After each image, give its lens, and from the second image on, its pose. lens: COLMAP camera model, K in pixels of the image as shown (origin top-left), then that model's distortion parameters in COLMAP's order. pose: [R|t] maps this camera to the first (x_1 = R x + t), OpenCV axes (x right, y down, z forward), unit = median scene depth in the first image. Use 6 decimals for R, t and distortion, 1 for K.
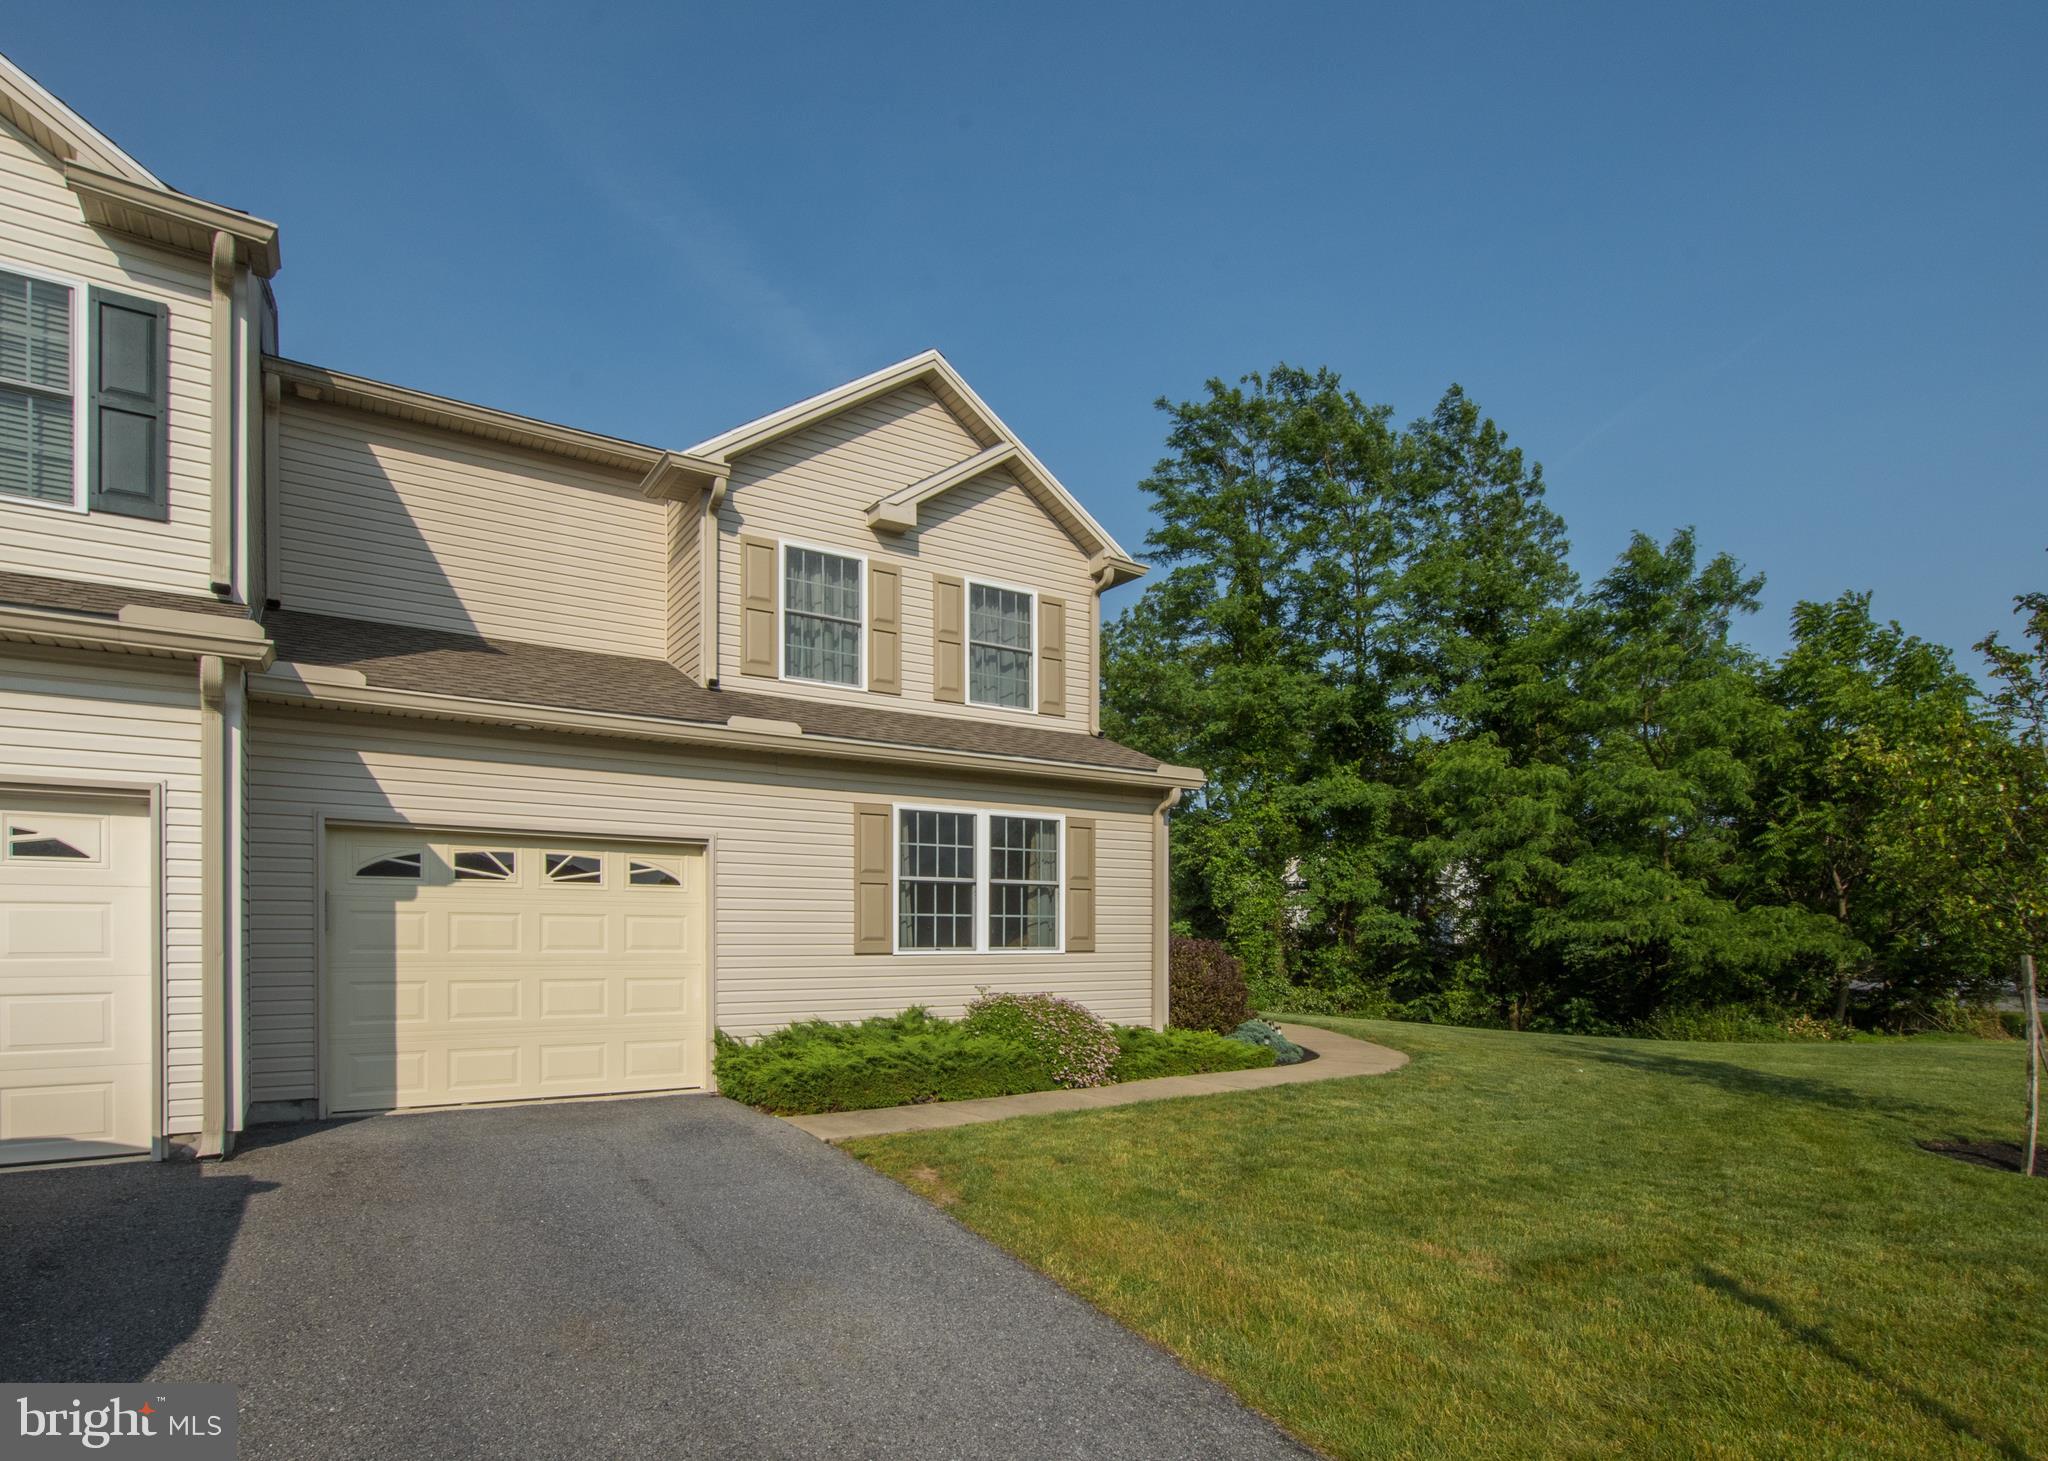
lens RADIAL K [[1169.2, 0, 1057.6], [0, 1169.2, 846.1], [0, 0, 1]] dist [0.026515, 0.000613]
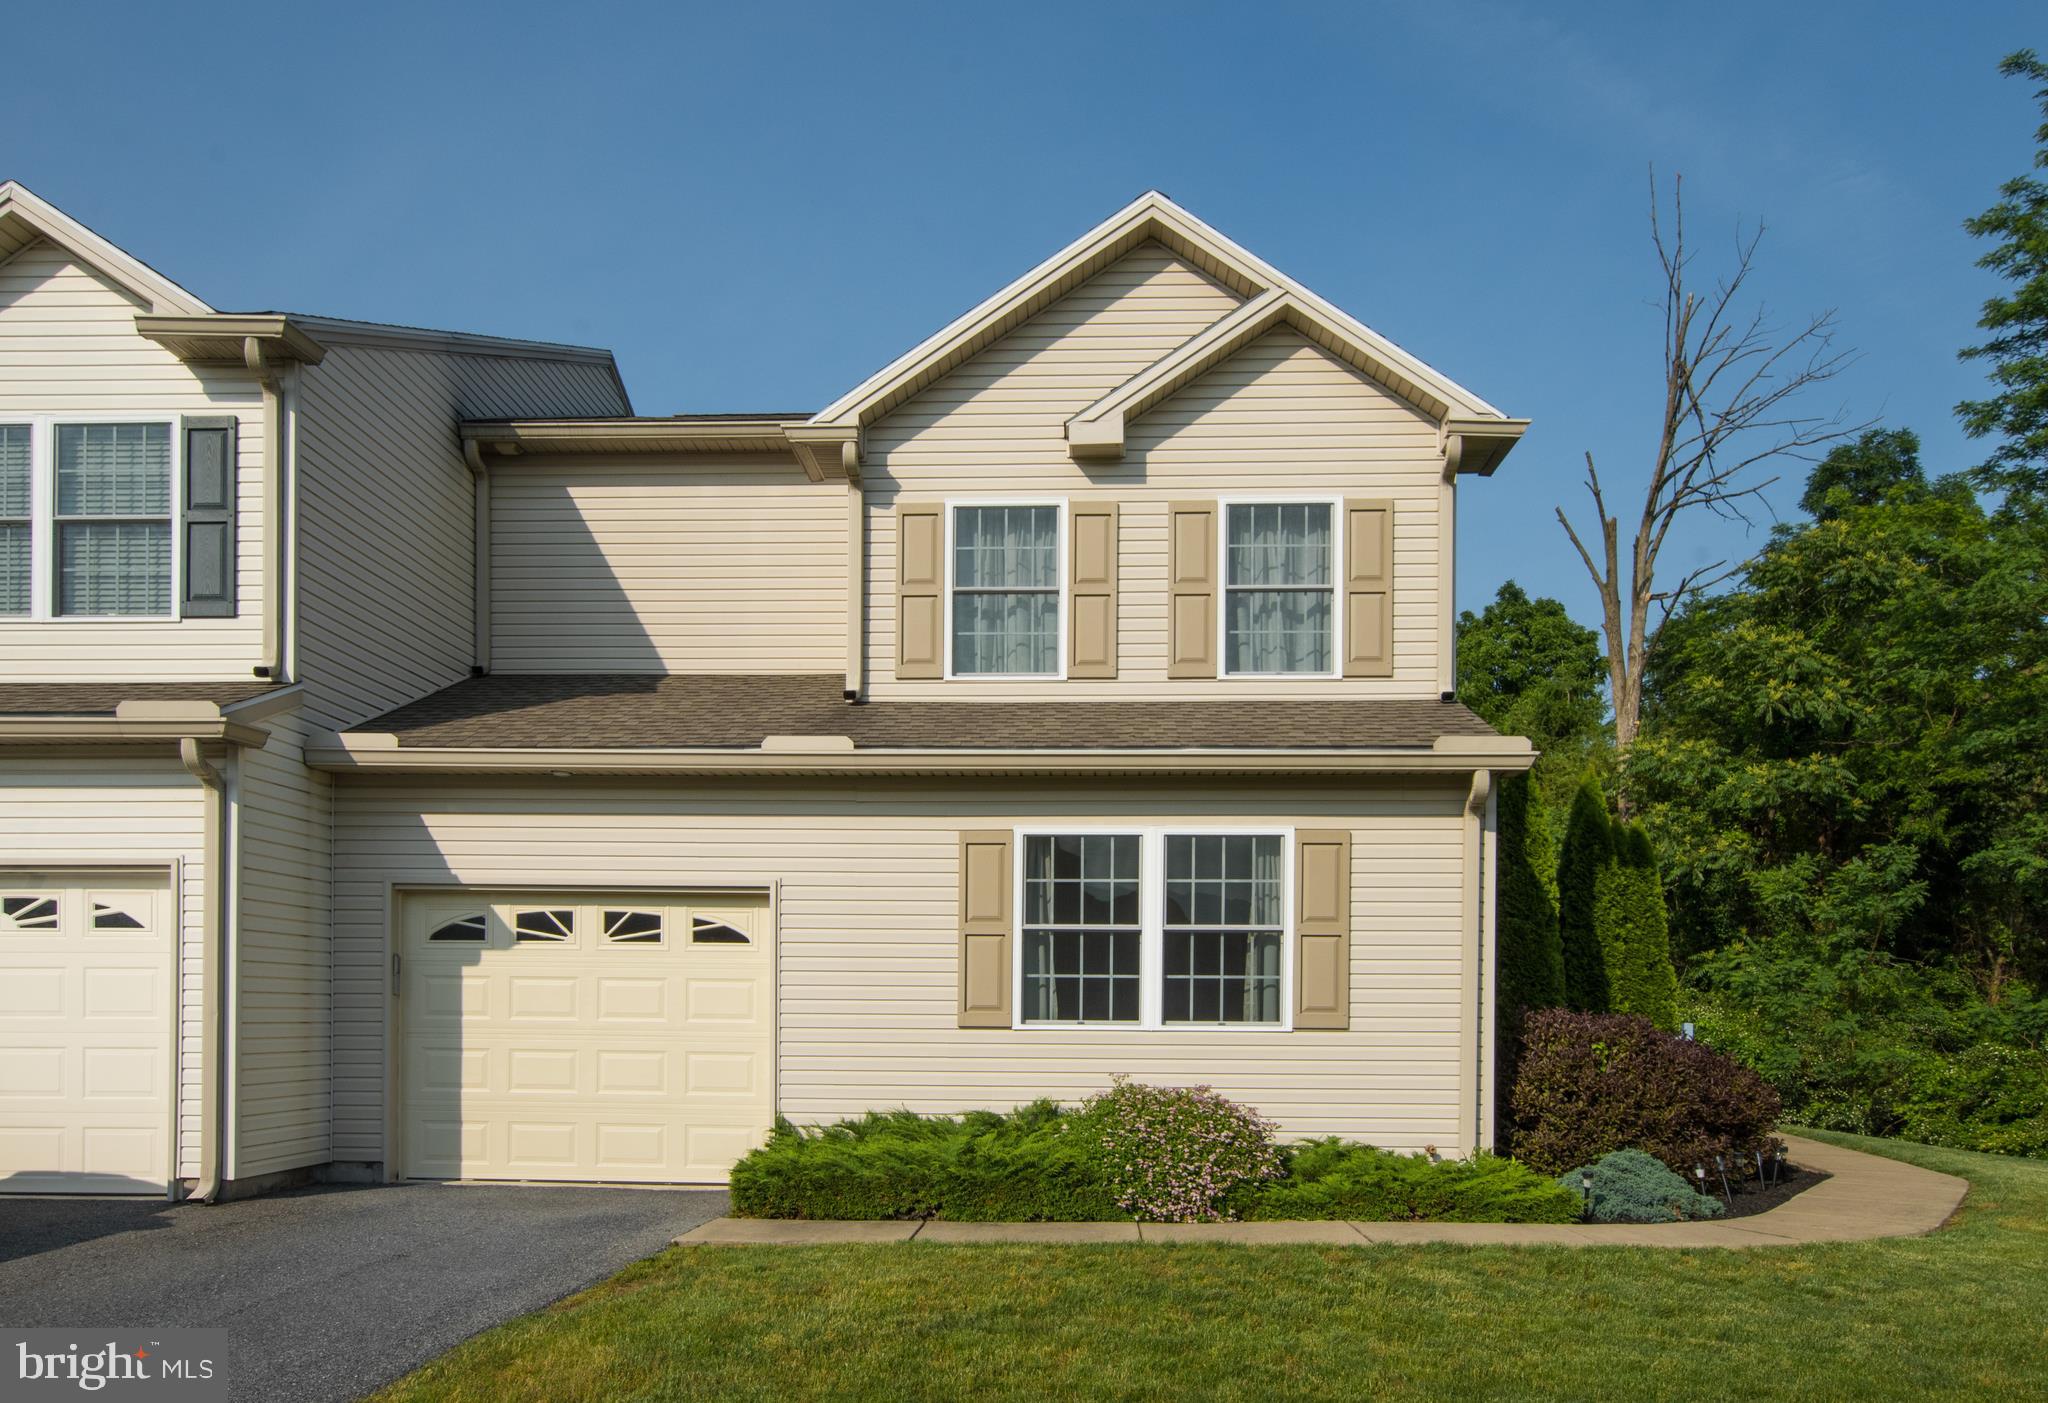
lens RADIAL K [[1622.1, 0, 935.7], [0, 1622.1, 901.4], [0, 0, 1]] dist [0.027332, -0.002567]
pose [[0.791968, -0.039847, -0.609261, 0.487390], [0.040653, 0.999095, -0.012498, 0.023252], [0.609208, -0.014870, 0.792871, 0.155613]]
